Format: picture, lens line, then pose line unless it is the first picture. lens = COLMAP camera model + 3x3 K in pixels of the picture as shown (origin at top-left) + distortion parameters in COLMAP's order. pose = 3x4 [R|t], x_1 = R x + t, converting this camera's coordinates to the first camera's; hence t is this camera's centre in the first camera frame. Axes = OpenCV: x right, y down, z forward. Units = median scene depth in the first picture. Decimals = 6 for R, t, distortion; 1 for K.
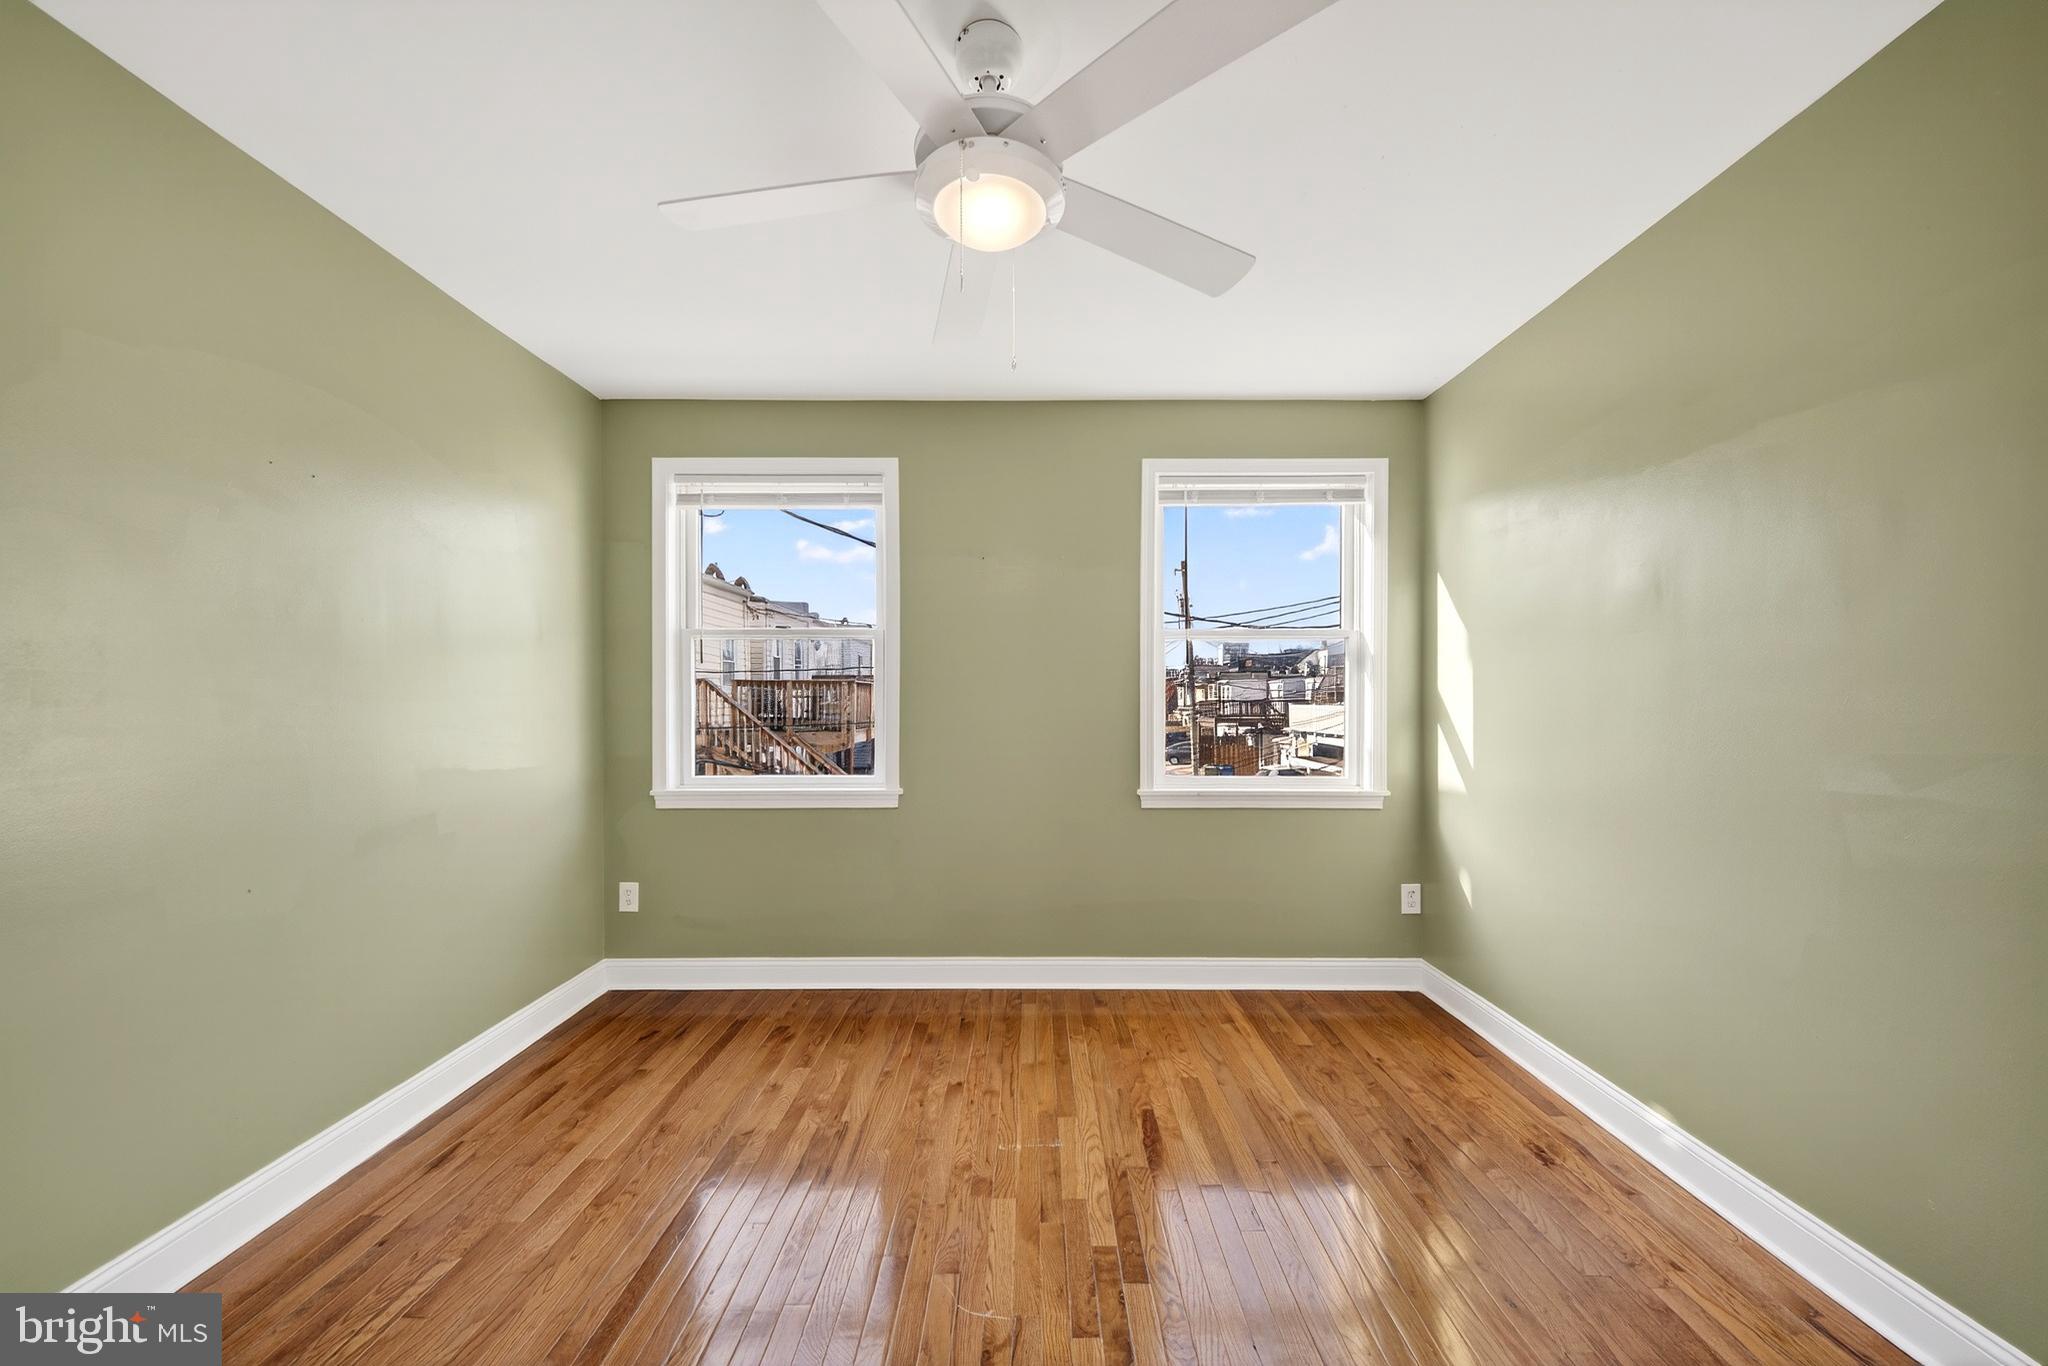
lens RADIAL K [[715.9, 0, 1021.7], [0, 715.9, 687.8], [0, 0, 1]] dist [0.015251, -0.012136]
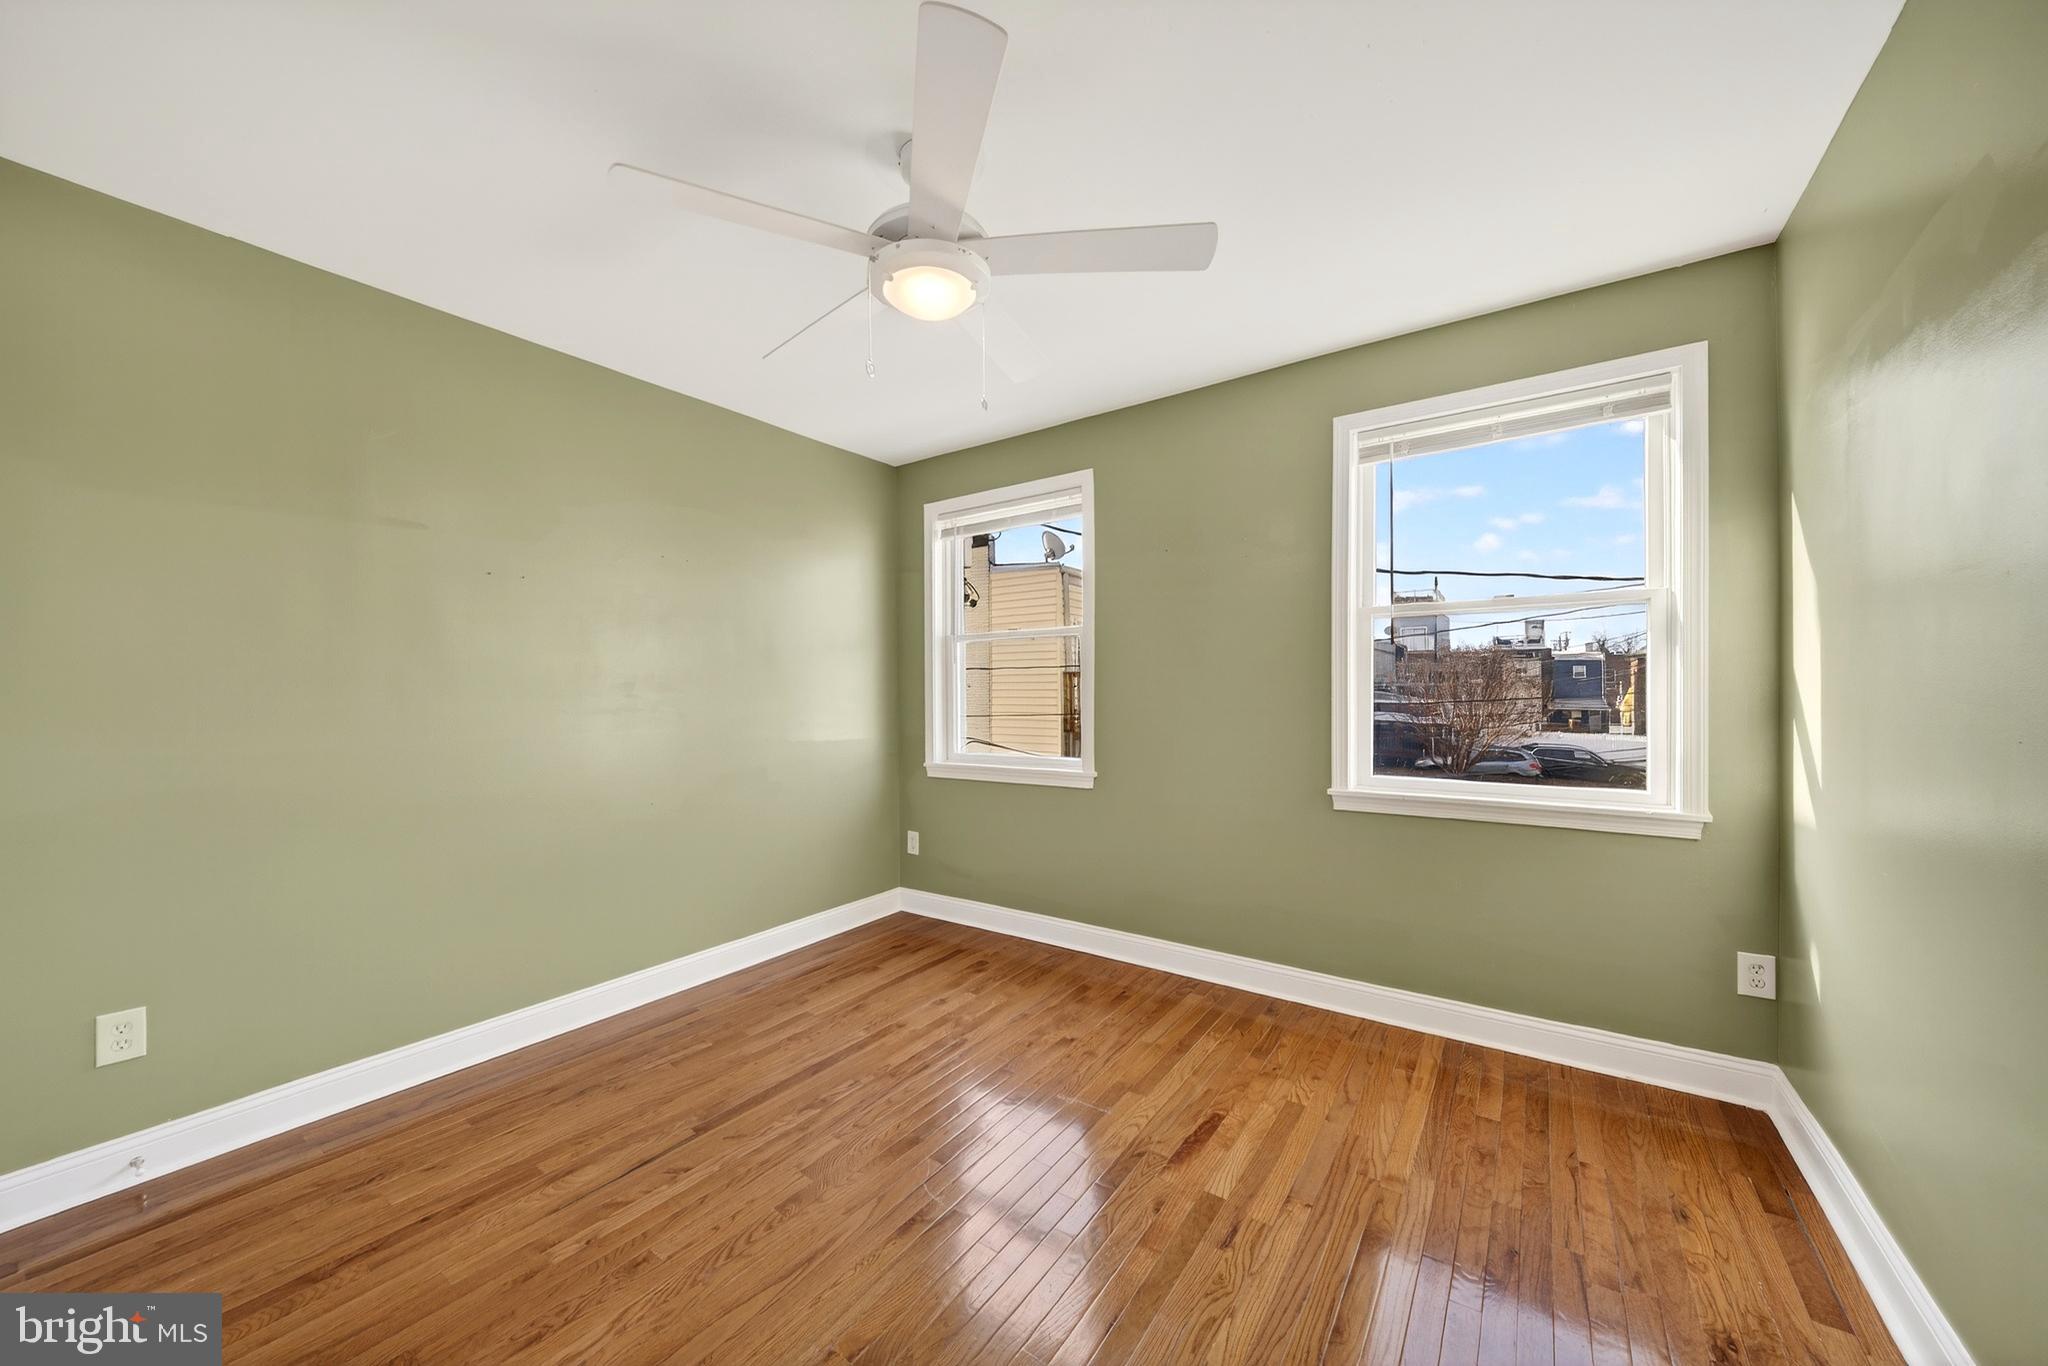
lens RADIAL K [[716.6, 0, 1019.4], [0, 716.6, 680.4], [0, 0, 1]] dist [0.015709, -0.012250]
pose [[0.819615, -0.015877, -0.572695, 0.402716], [0.022320, 0.999742, 0.004227, -0.007311], [0.572480, -0.016247, 0.819758, 0.044408]]
